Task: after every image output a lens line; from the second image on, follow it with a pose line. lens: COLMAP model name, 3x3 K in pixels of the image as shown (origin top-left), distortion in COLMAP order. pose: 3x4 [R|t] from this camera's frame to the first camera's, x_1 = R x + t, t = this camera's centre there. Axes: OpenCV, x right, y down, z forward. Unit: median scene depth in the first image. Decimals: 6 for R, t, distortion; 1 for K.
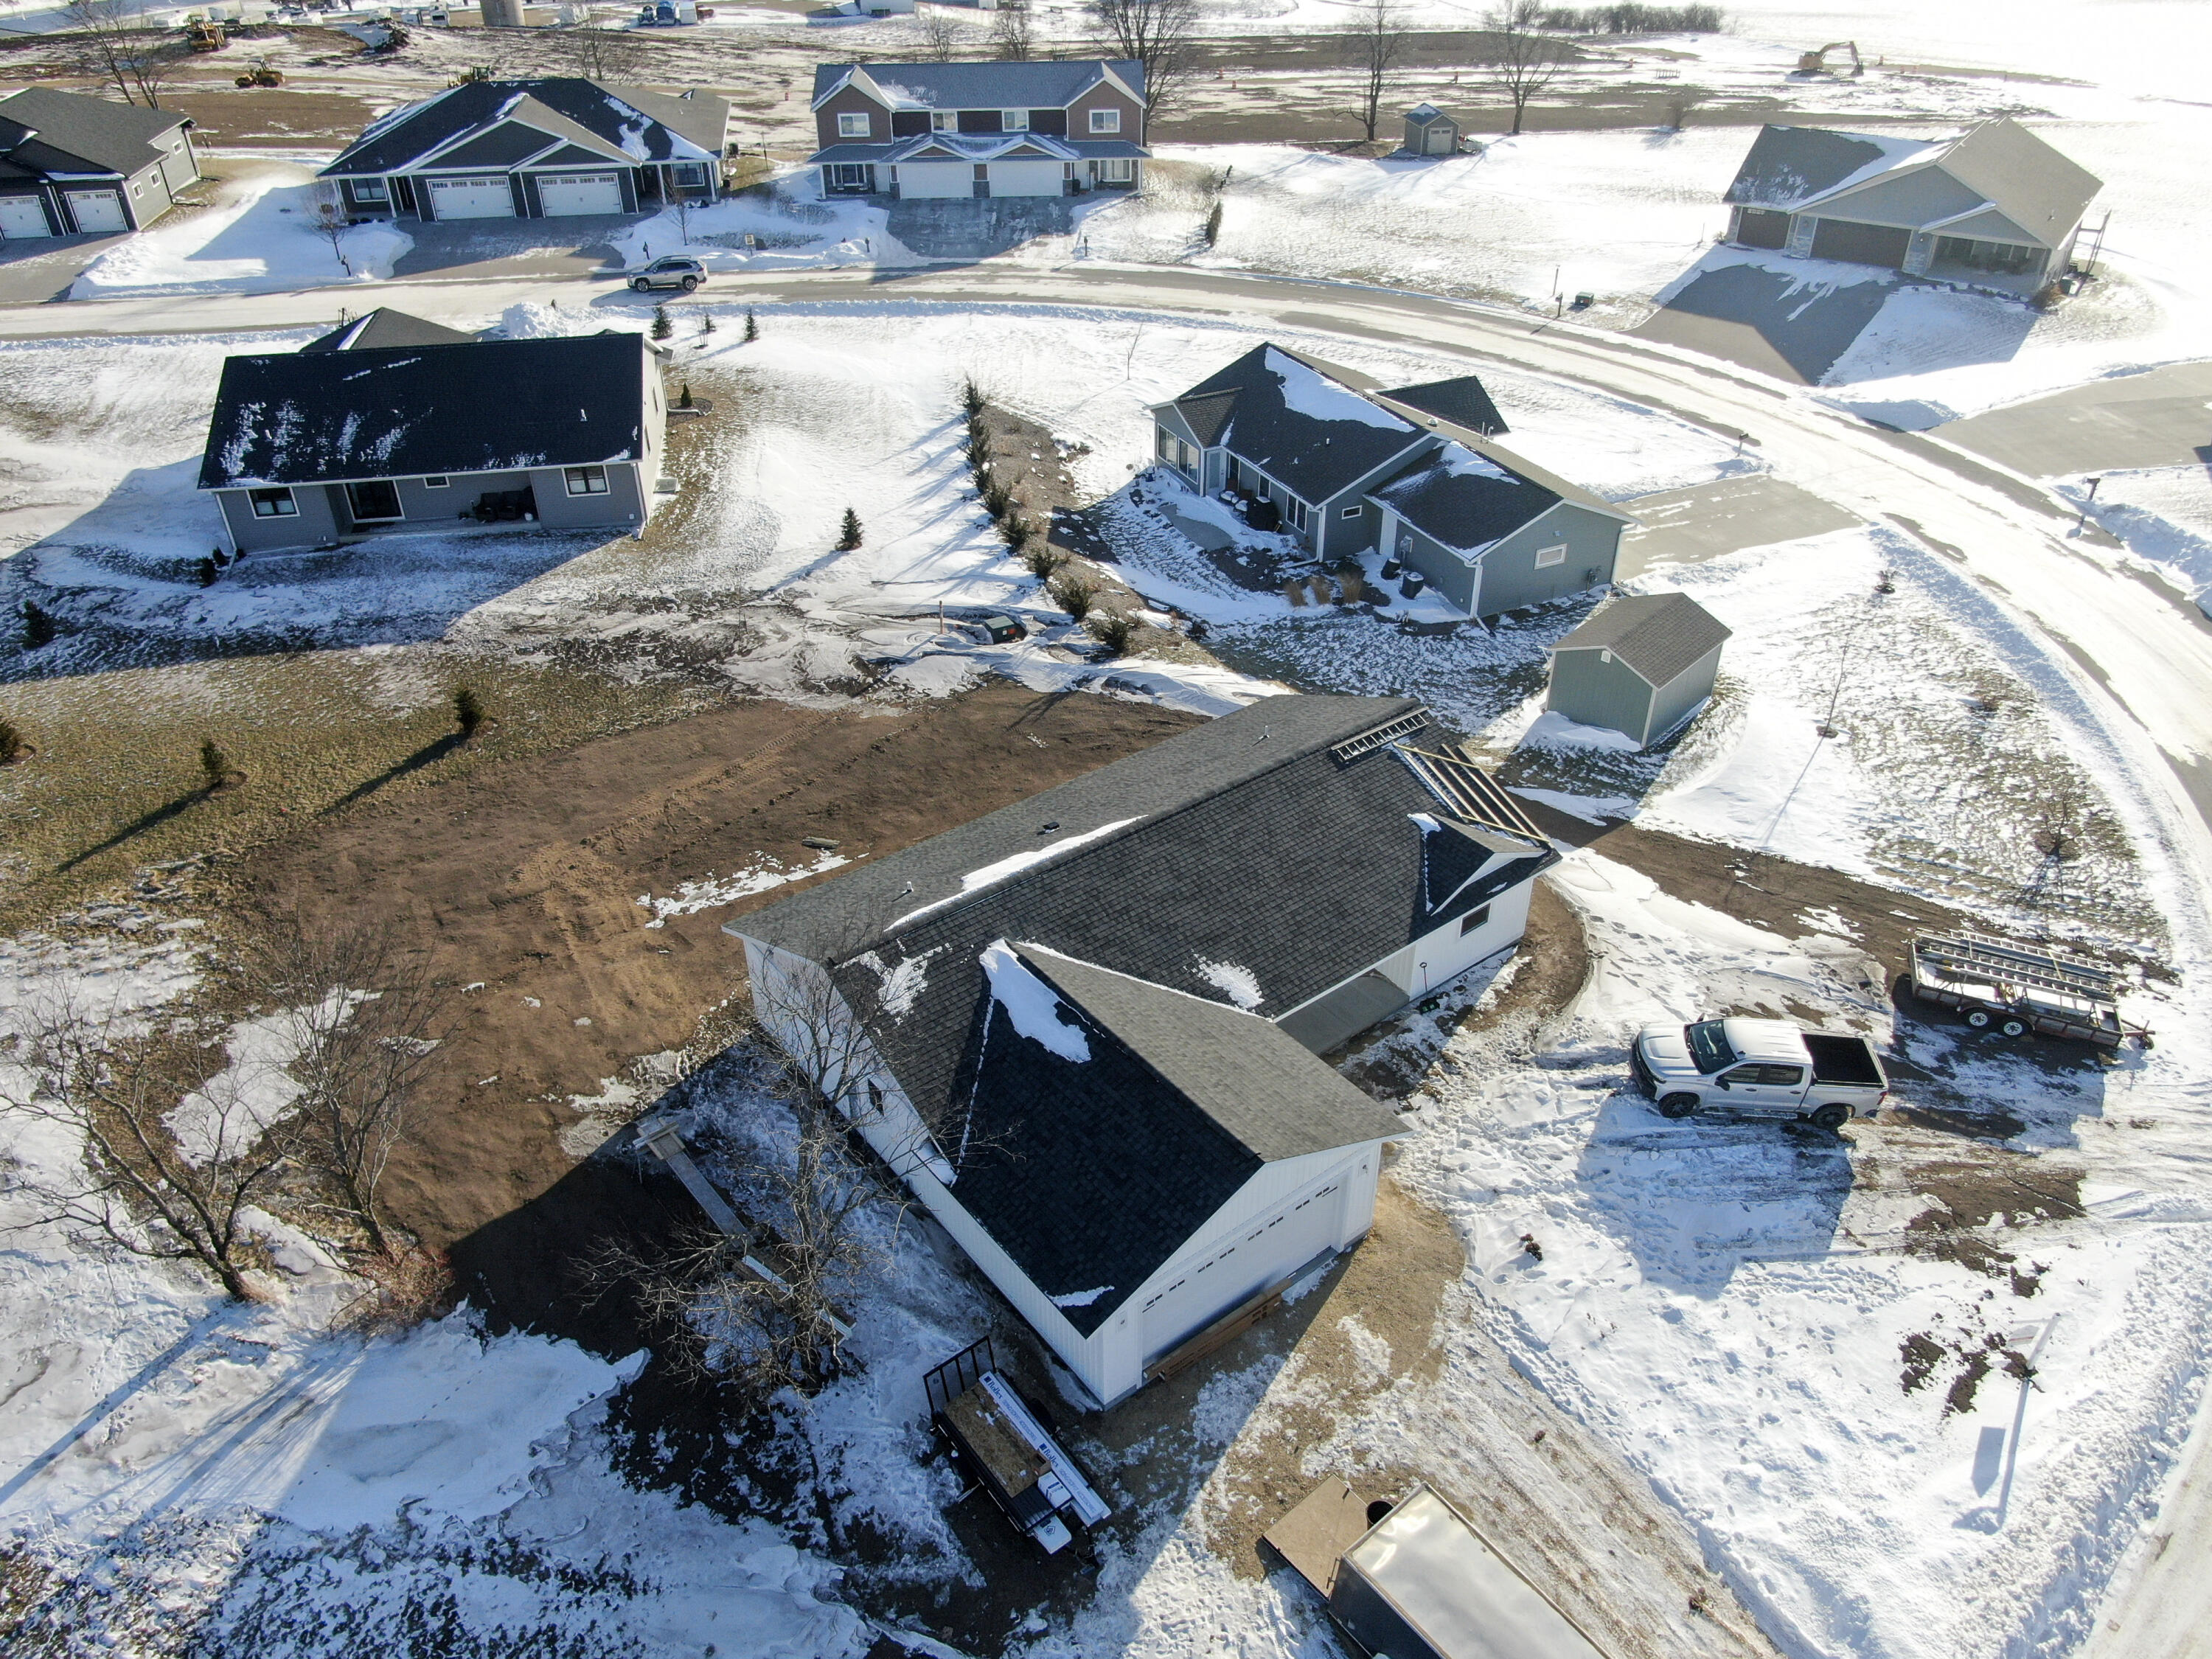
lens RADIAL K [[1578.9, 0, 1094.4], [0, 1578.9, 836.1], [0, 0, 1]] dist [-0.010484, 0.000816]
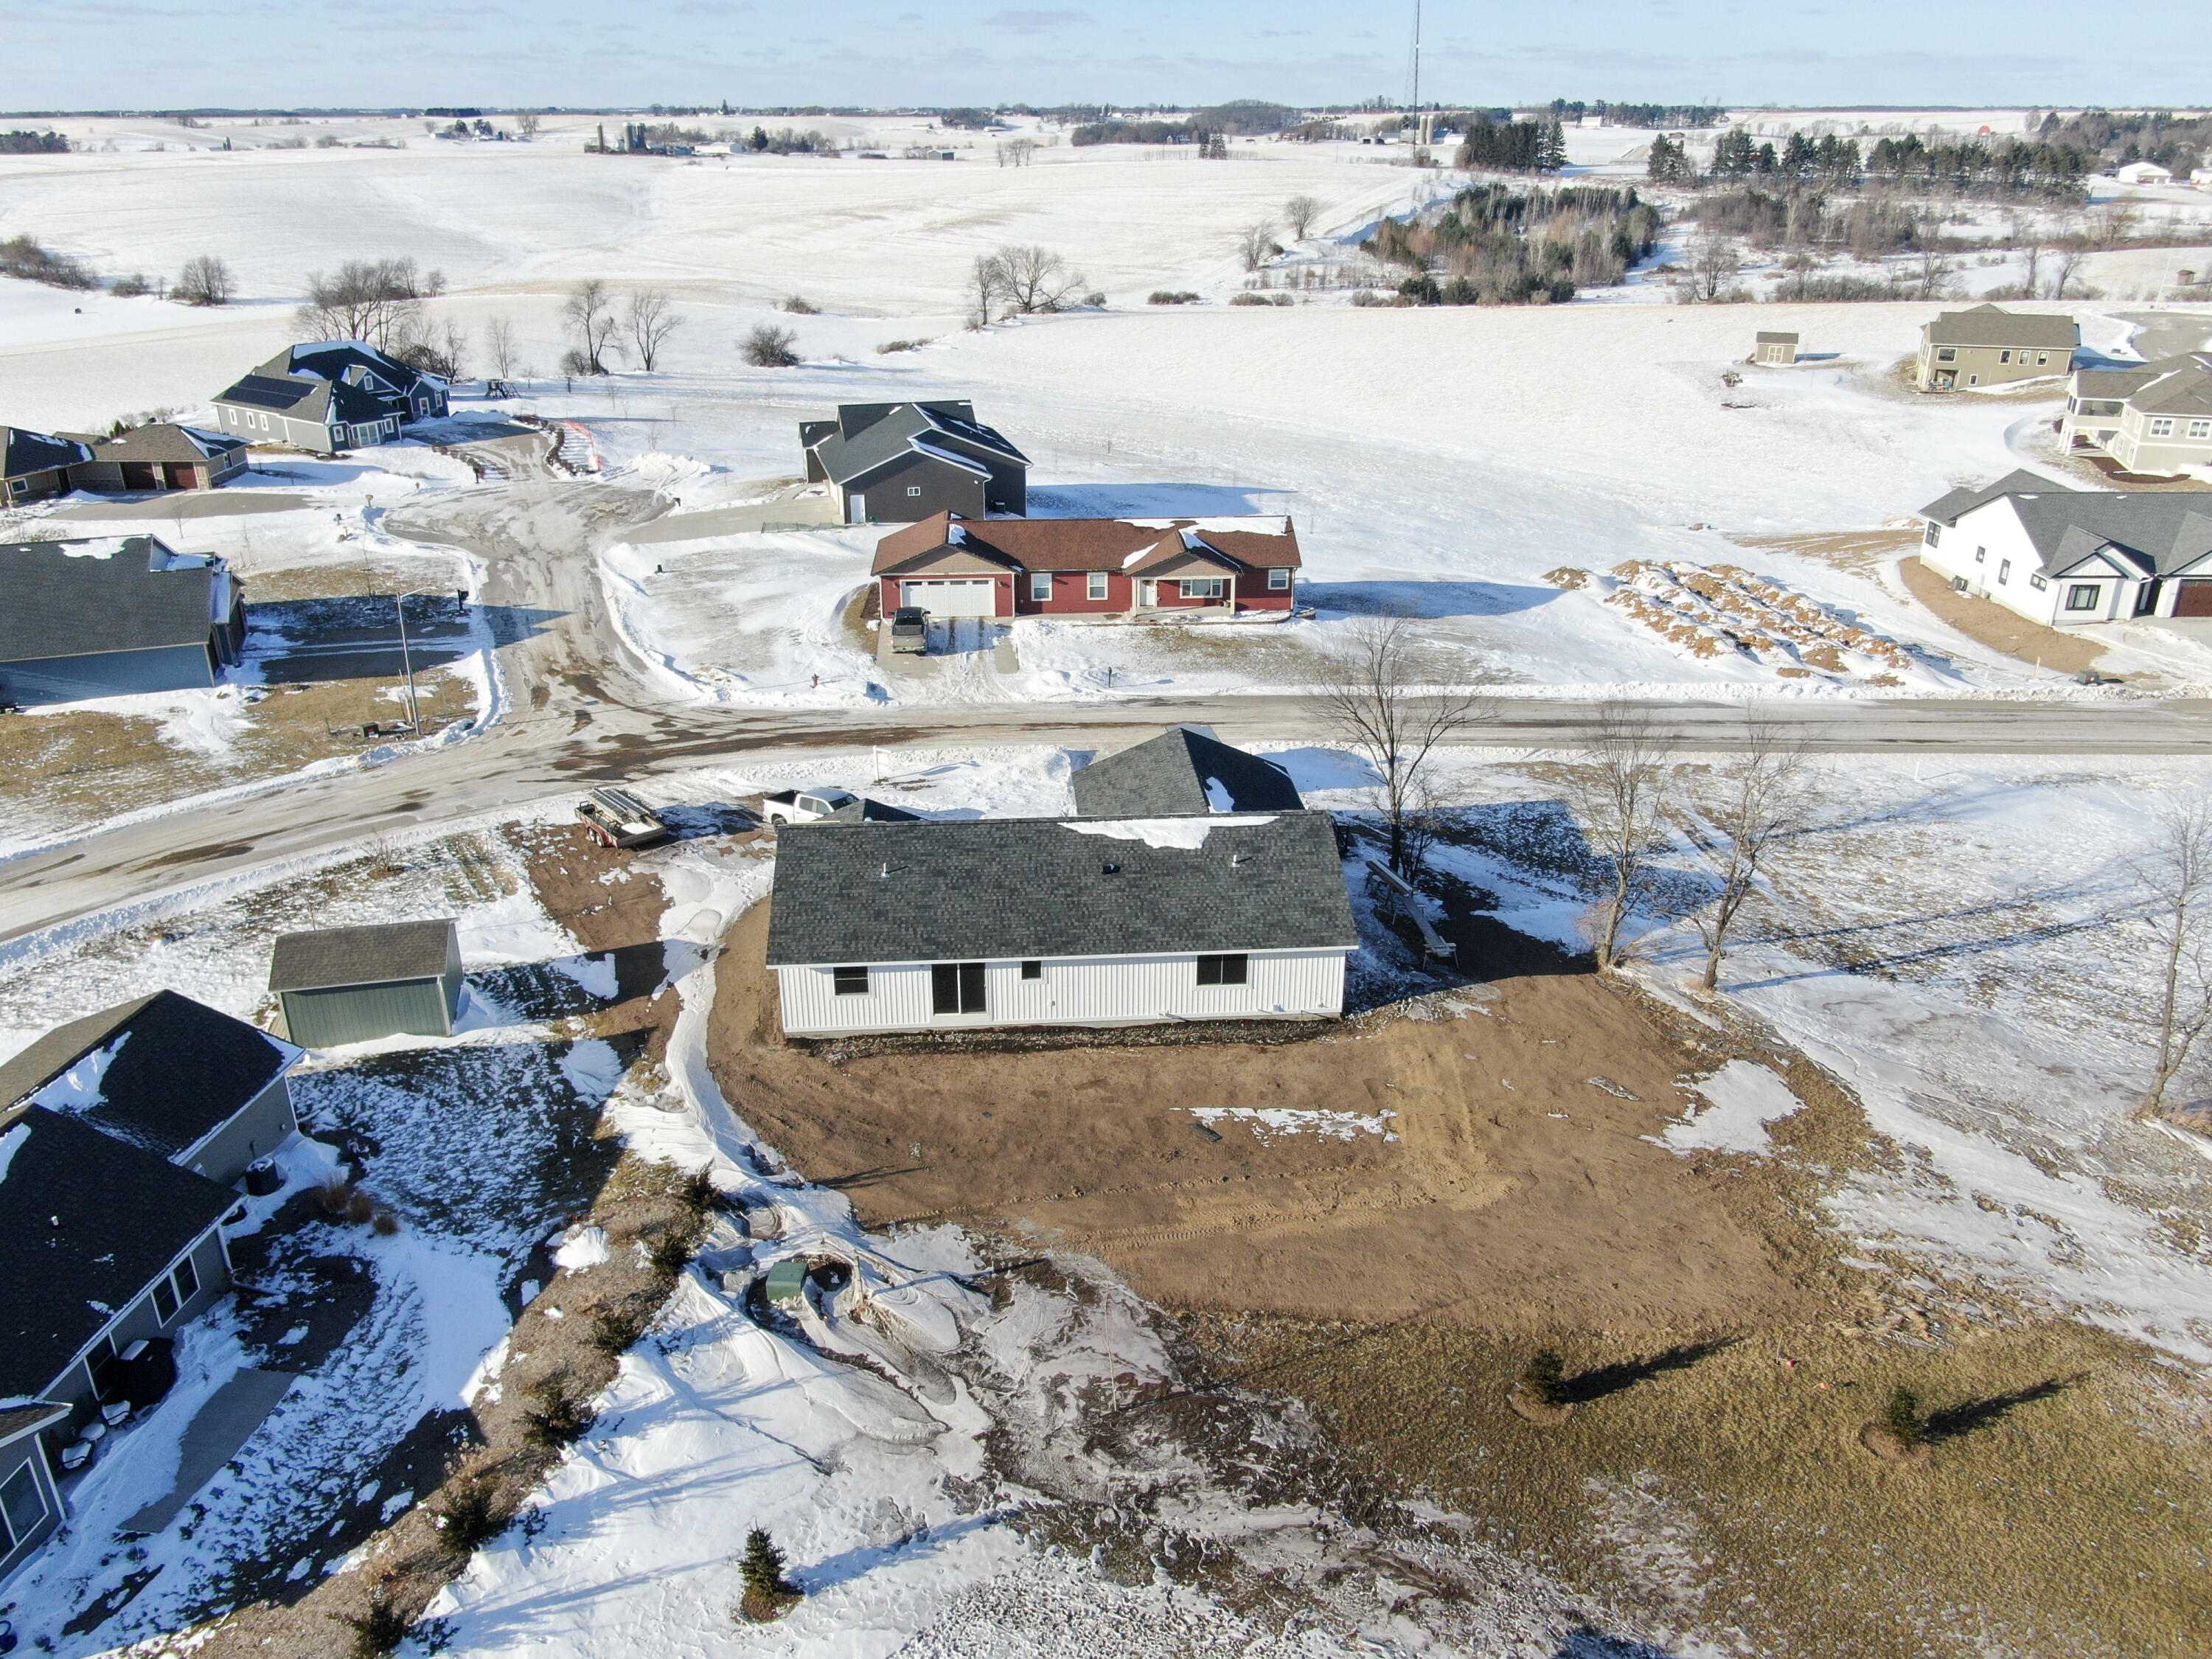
lens RADIAL K [[1657.3, 0, 1103.7], [0, 1657.3, 825.3], [0, 0, 1]] dist [-0.006738, -0.011391]
pose [[-0.835211, -0.214071, 0.506554, -0.616368], [0.316416, 0.566310, 0.761035, -0.927287], [-0.449782, 0.795906, -0.405252, 1.328049]]
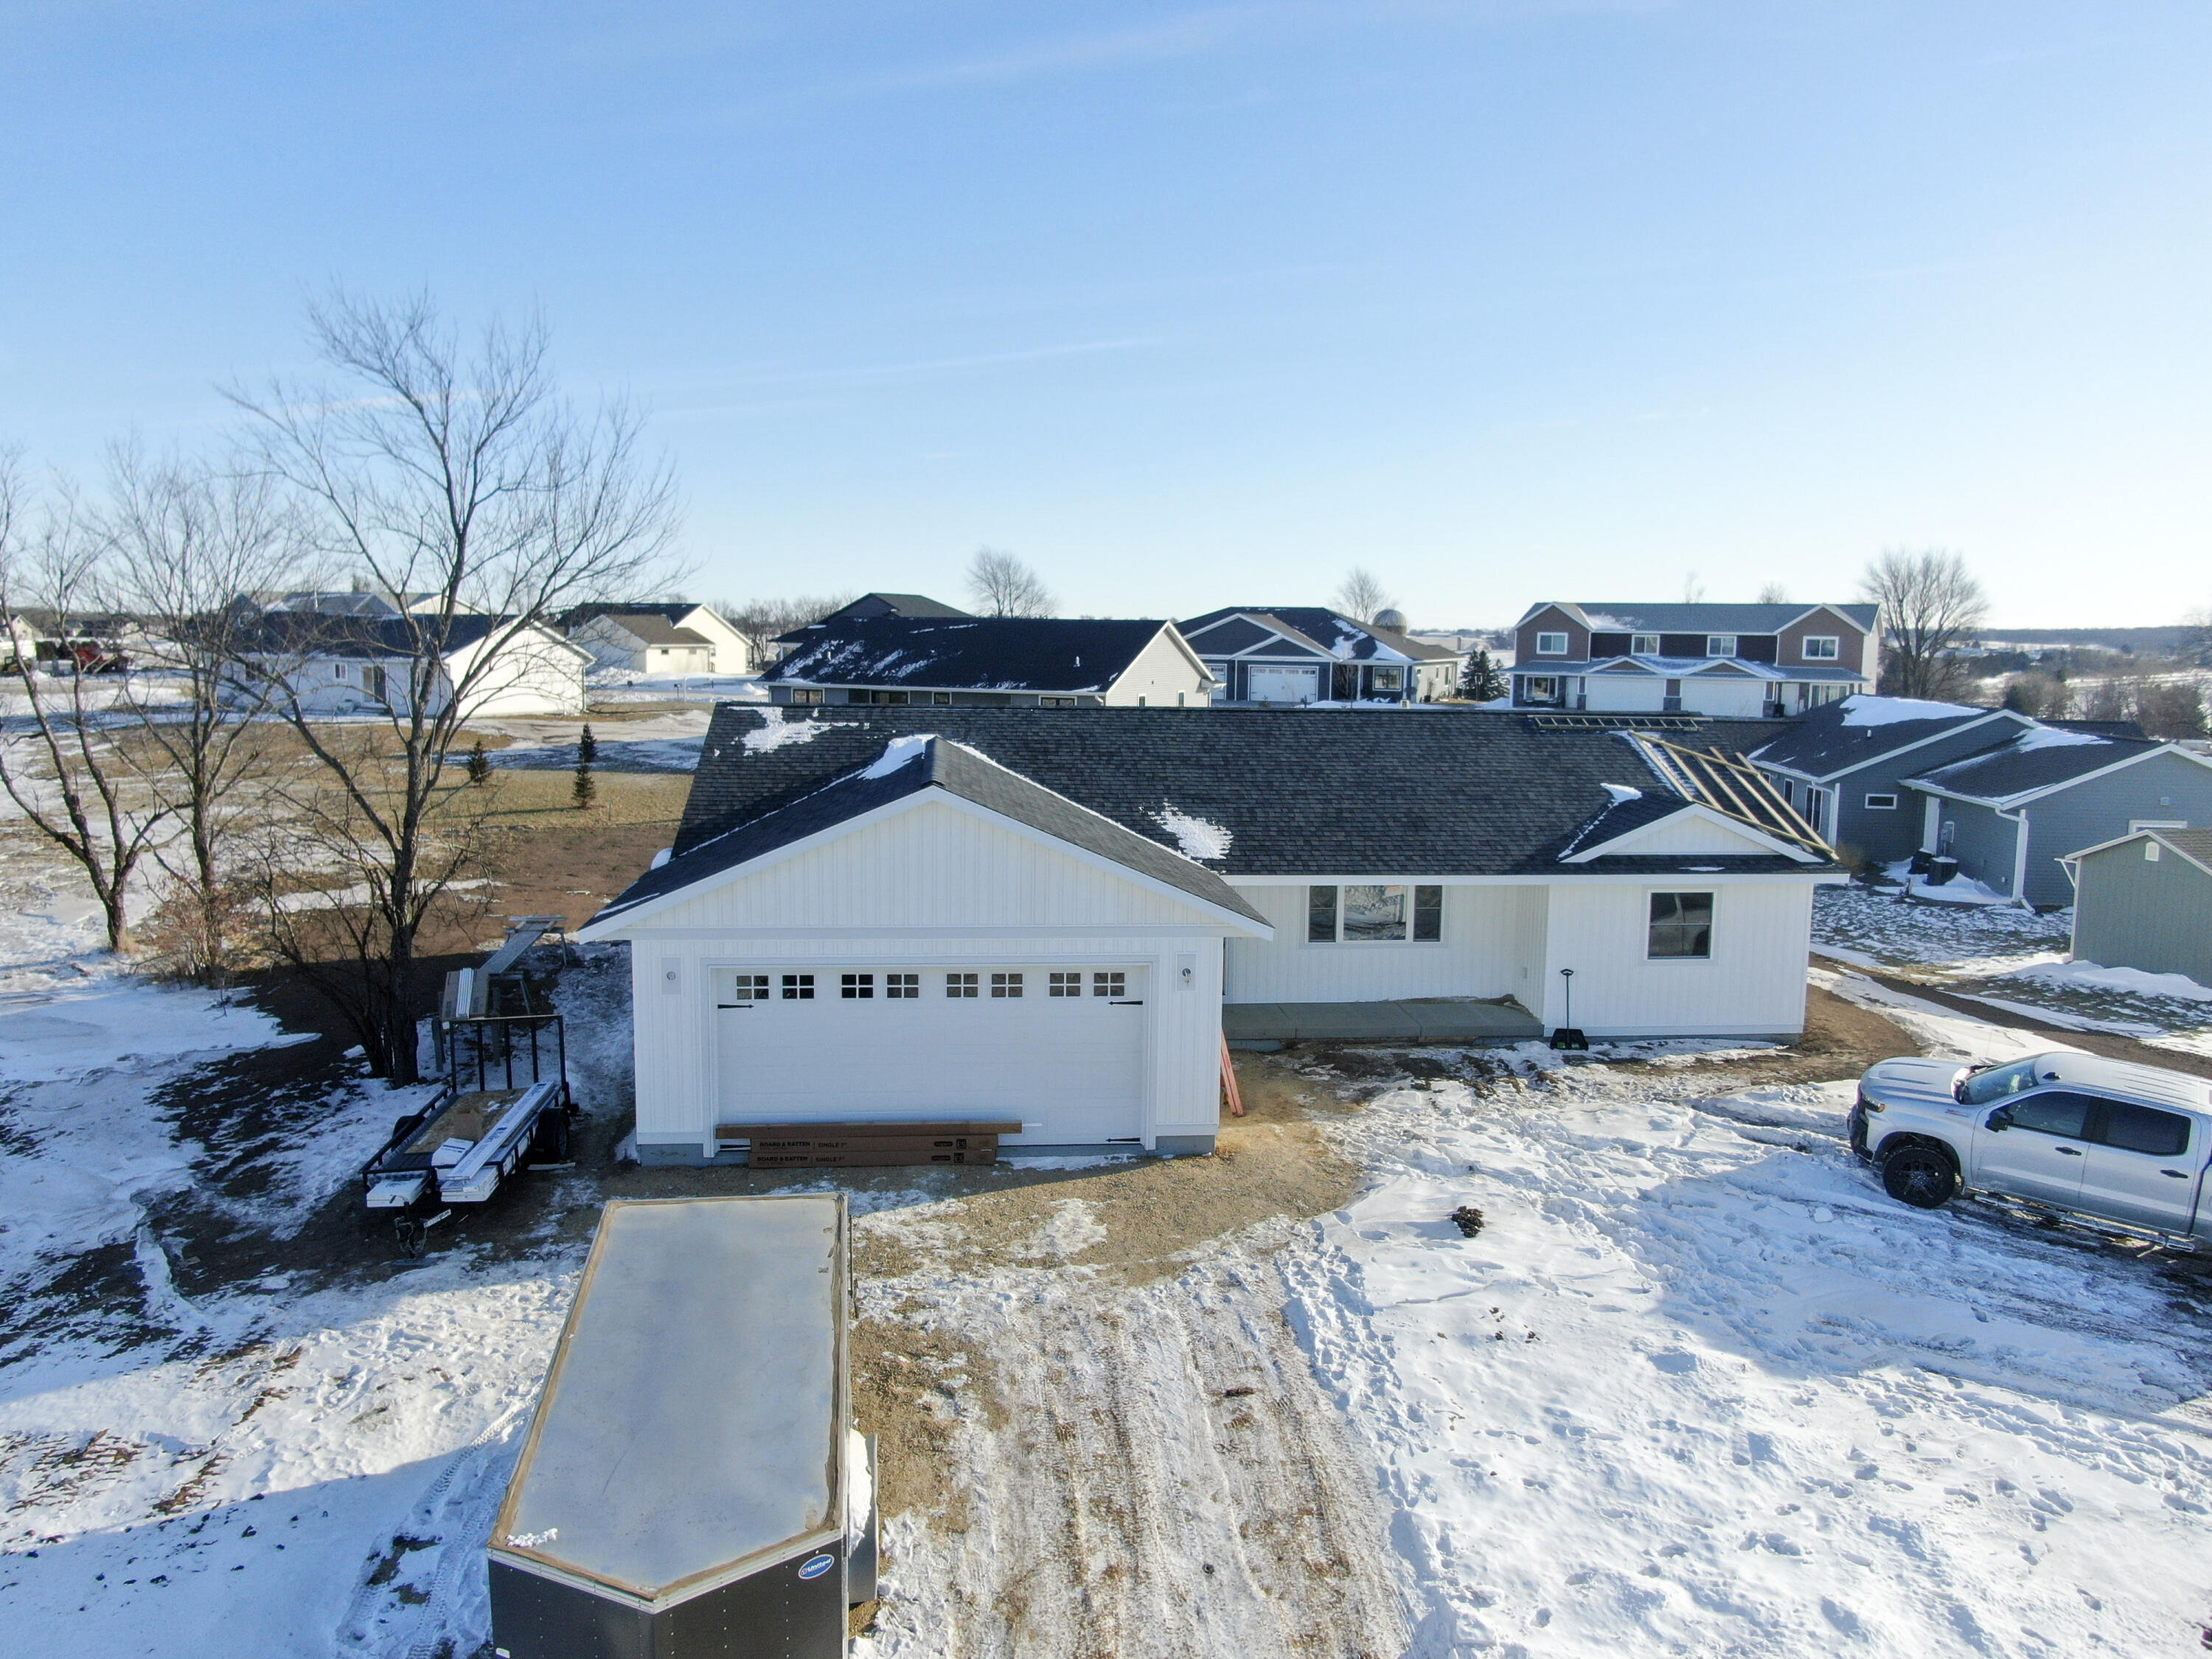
lens RADIAL K [[1585.7, 0, 1099.7], [0, 1585.7, 826.4], [0, 0, 1]] dist [-0.012873, -0.004369]
pose [[0.848473, 0.087116, -0.522020, 0.330250], [-0.318991, 0.871237, -0.373082, 0.288290], [0.422302, 0.483070, 0.767010, 0.352760]]
